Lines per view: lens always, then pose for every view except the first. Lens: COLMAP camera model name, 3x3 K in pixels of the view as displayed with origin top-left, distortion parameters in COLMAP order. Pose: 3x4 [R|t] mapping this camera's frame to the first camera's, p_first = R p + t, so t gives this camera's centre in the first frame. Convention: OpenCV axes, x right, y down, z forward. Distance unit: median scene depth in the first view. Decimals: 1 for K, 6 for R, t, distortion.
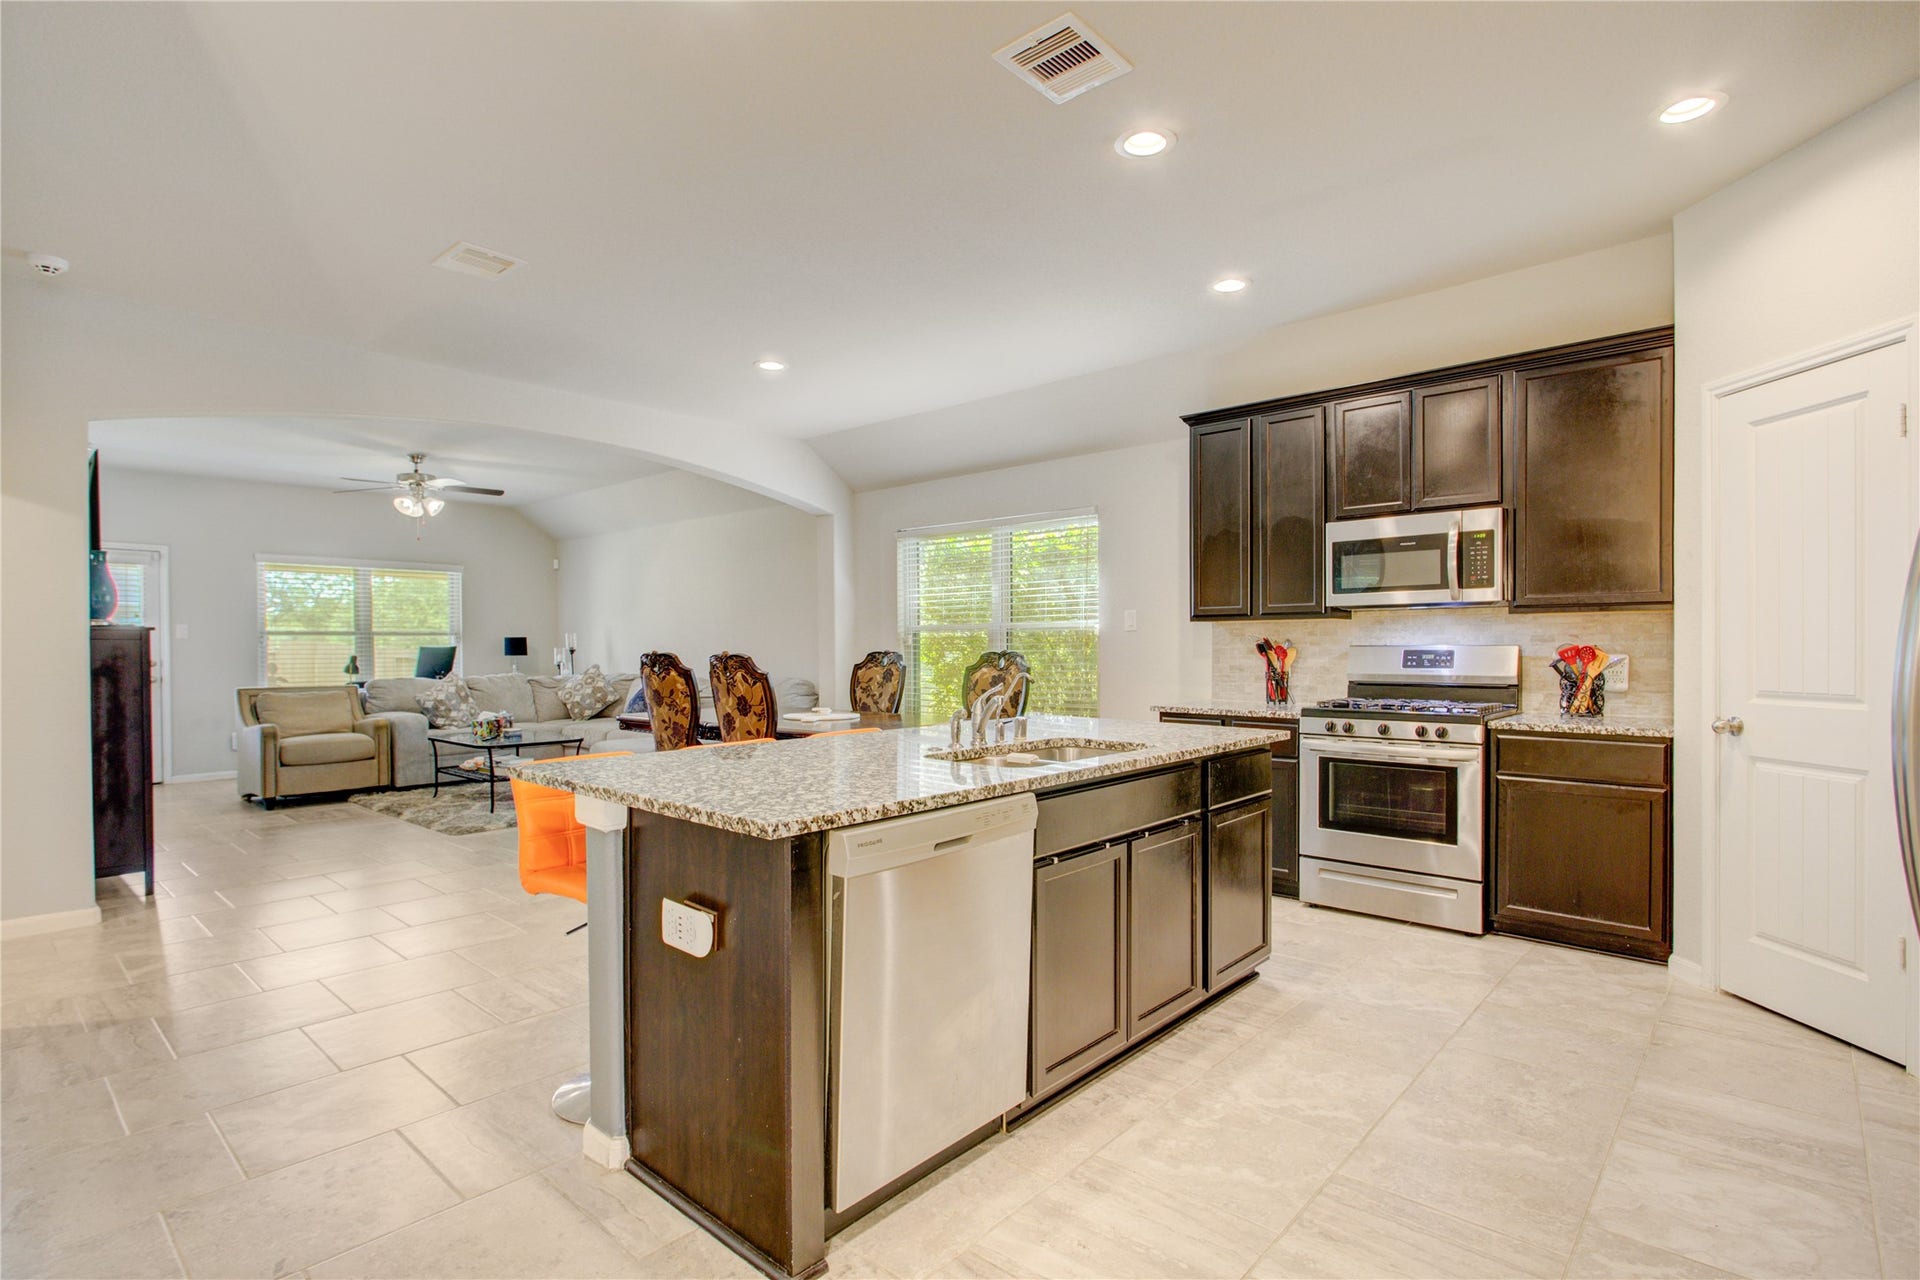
lens RADIAL K [[939.0, 0, 956.2], [0, 939.0, 652.1], [0, 0, 1]] dist [-0.001592, -0.000192]
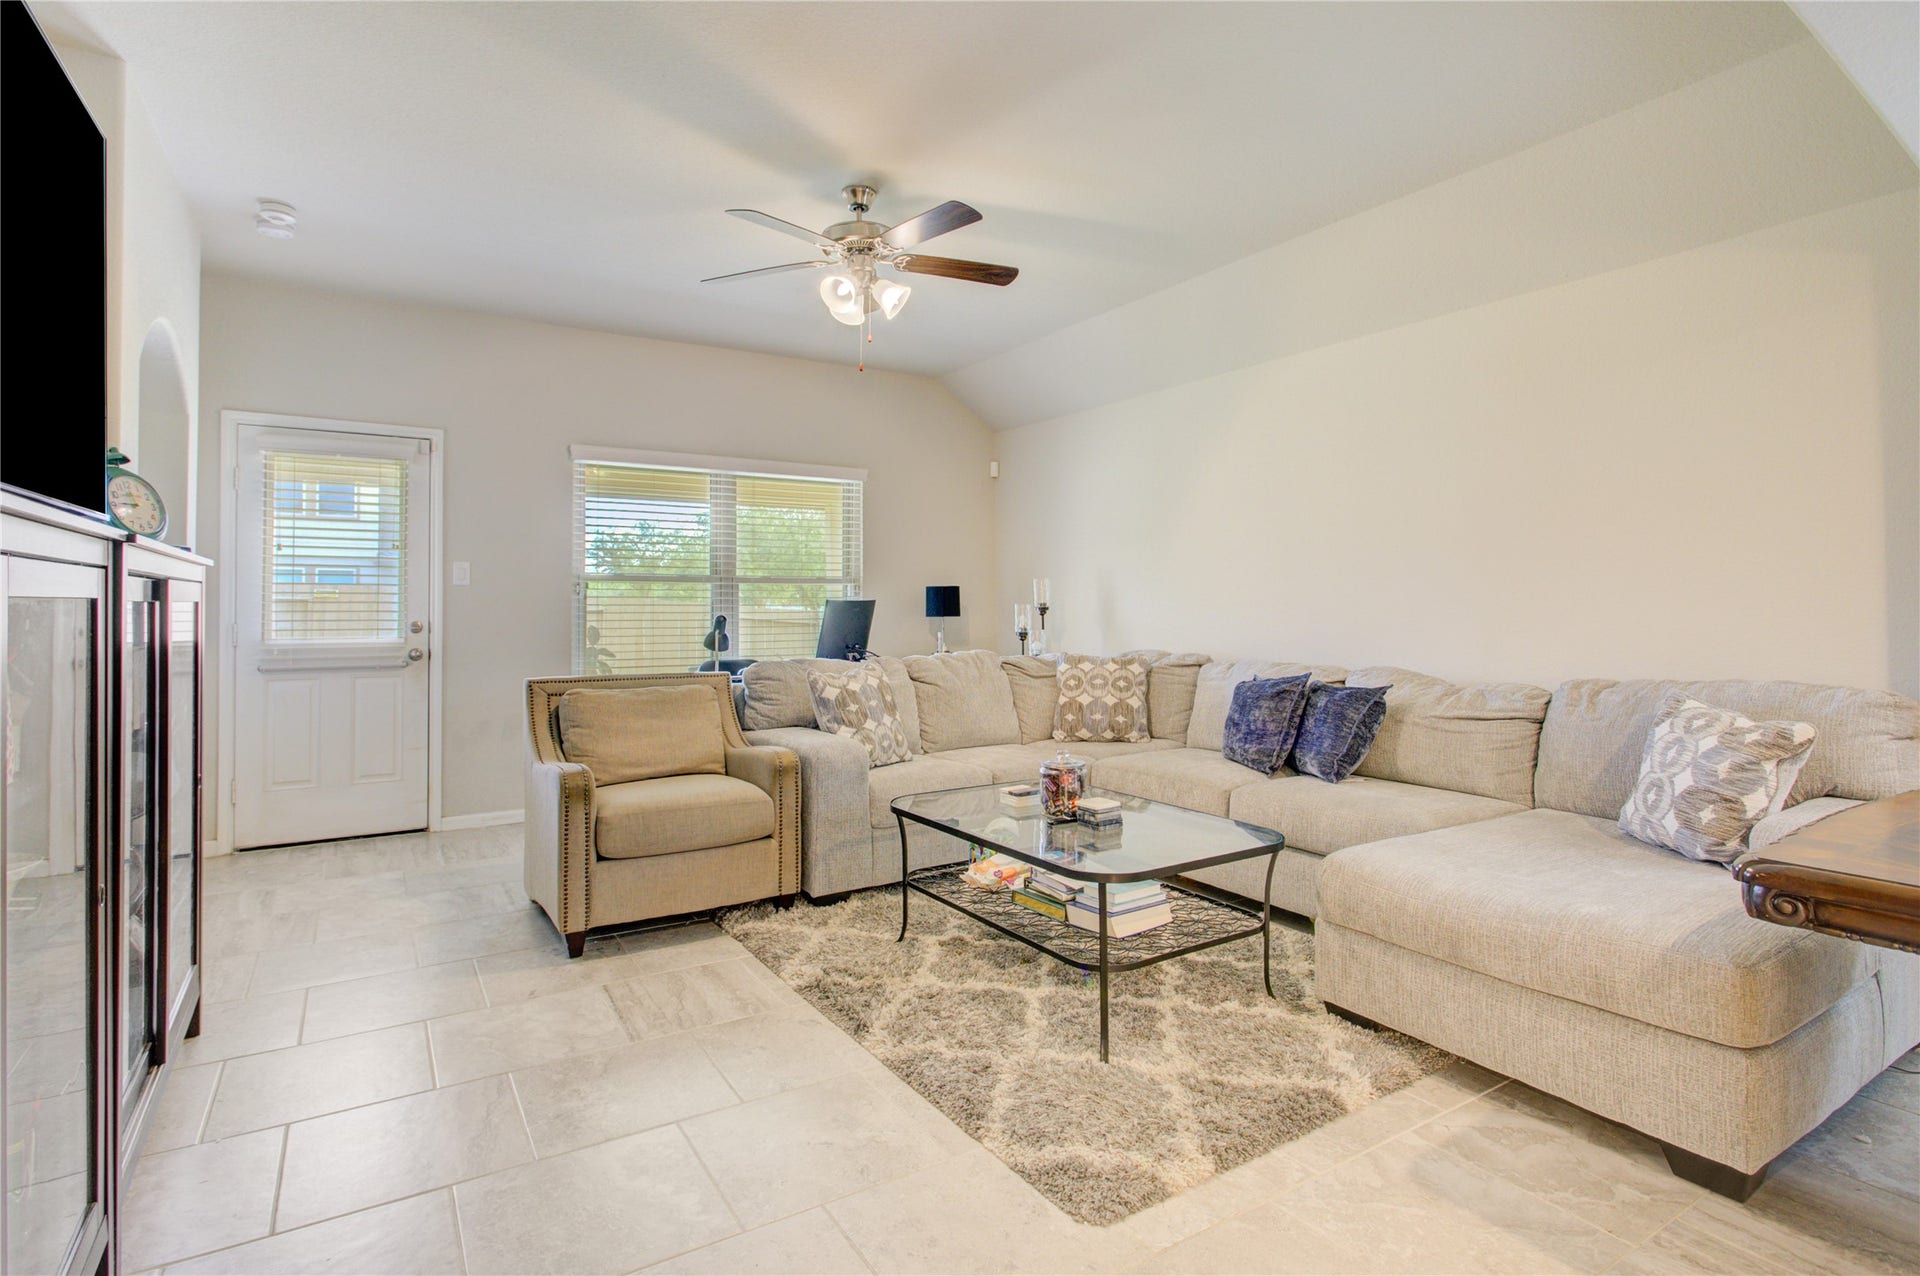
lens RADIAL K [[944.3, 0, 964.7], [0, 944.3, 586.8], [0, 0, 1]] dist [-0.002939, -0.000230]
pose [[0.965005, -0.001721, -0.262225, -0.405724], [-0.005435, 0.999632, -0.026561, 0.000681], [0.262175, 0.027057, 0.964641, 0.570648]]
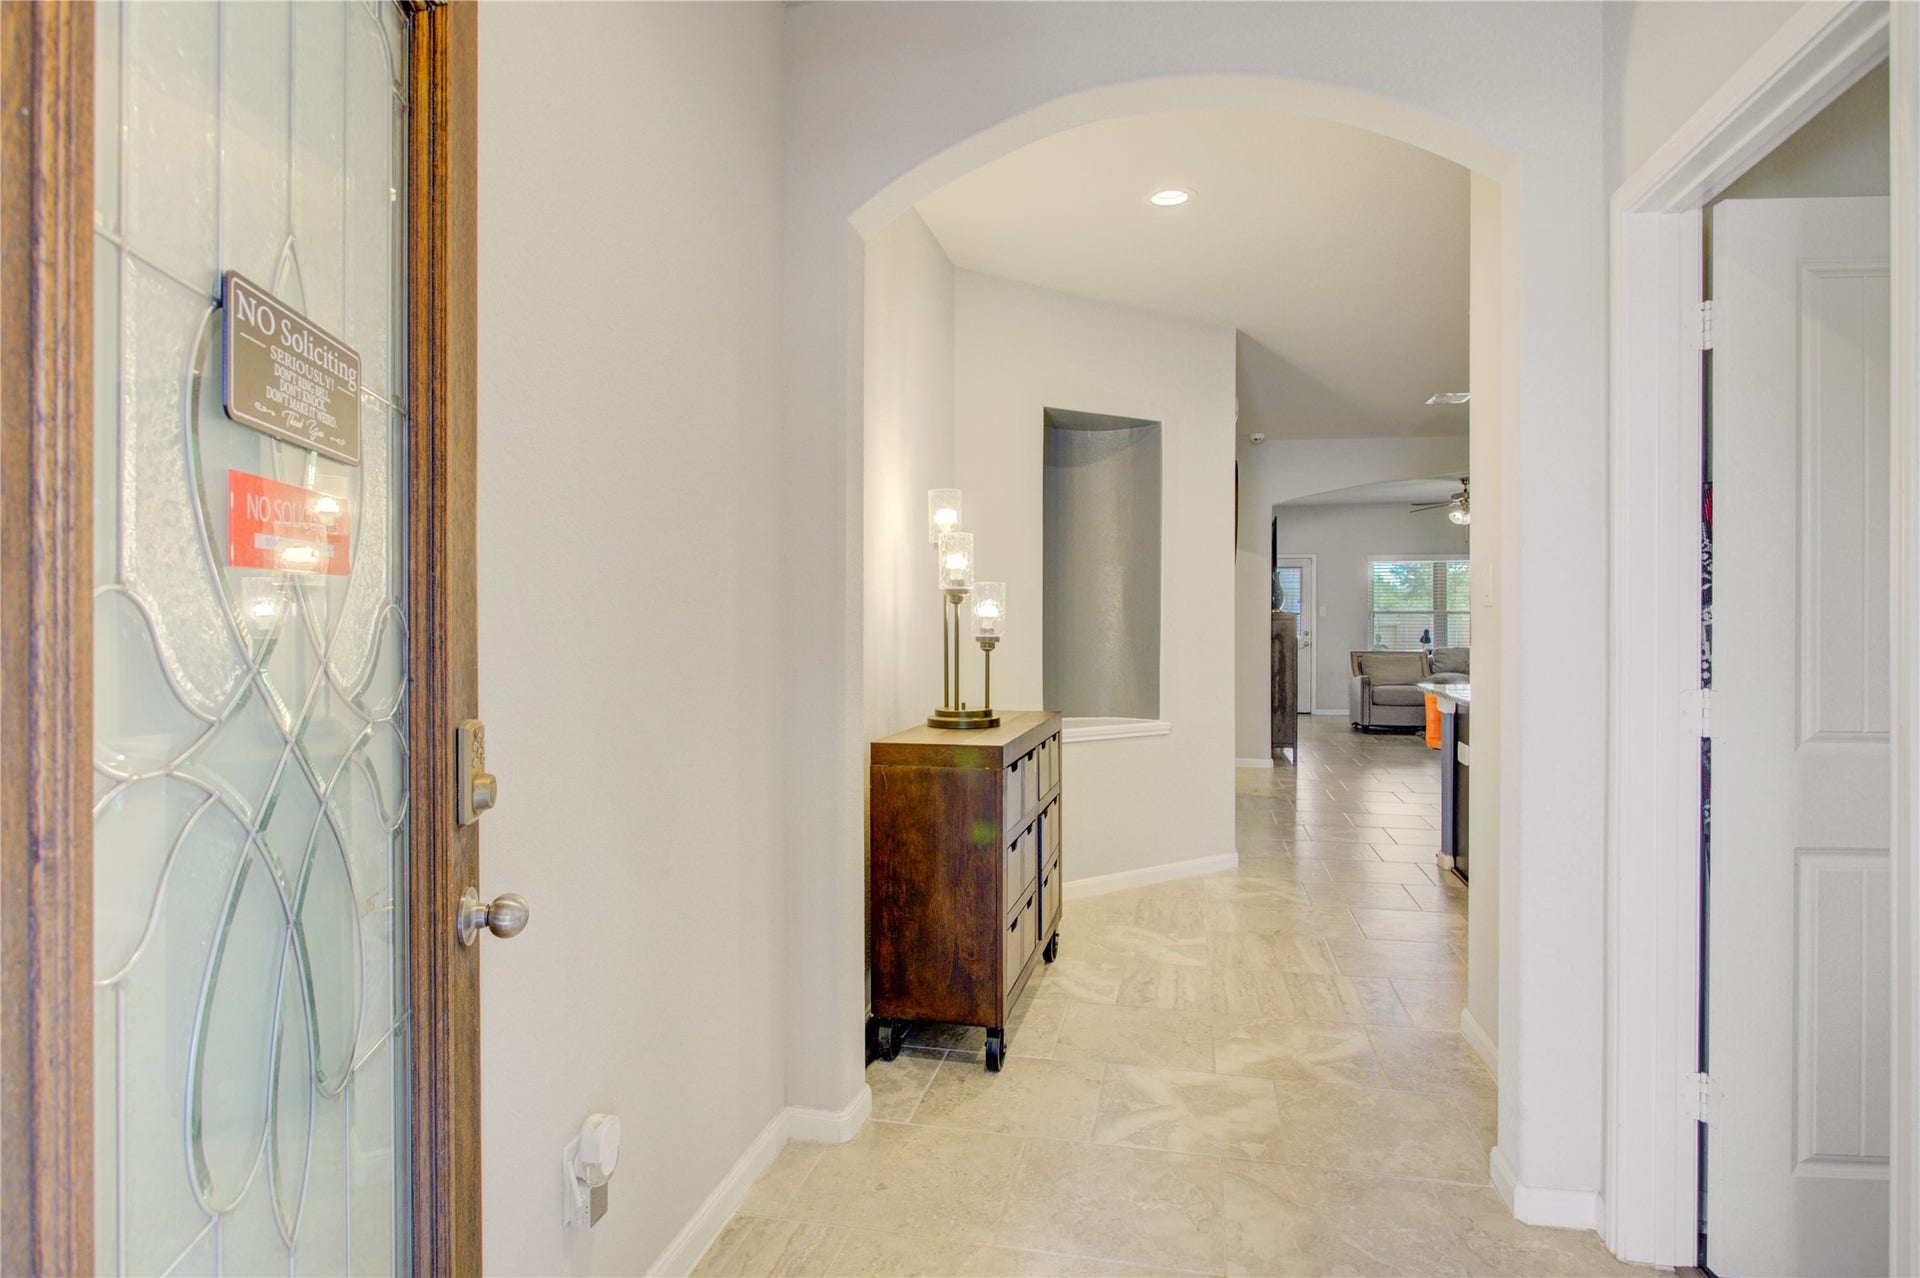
lens RADIAL K [[1029.2, 0, 960.0], [0, 1029.2, 639.0], [0, 0, 1]] dist [-0.001531, -0.000180]
pose [[0.497916, 0.019066, -0.867016, 0.330551], [-0.007007, 0.999814, 0.017962, -0.004982], [0.867197, -0.002868, 0.497957, -0.338583]]
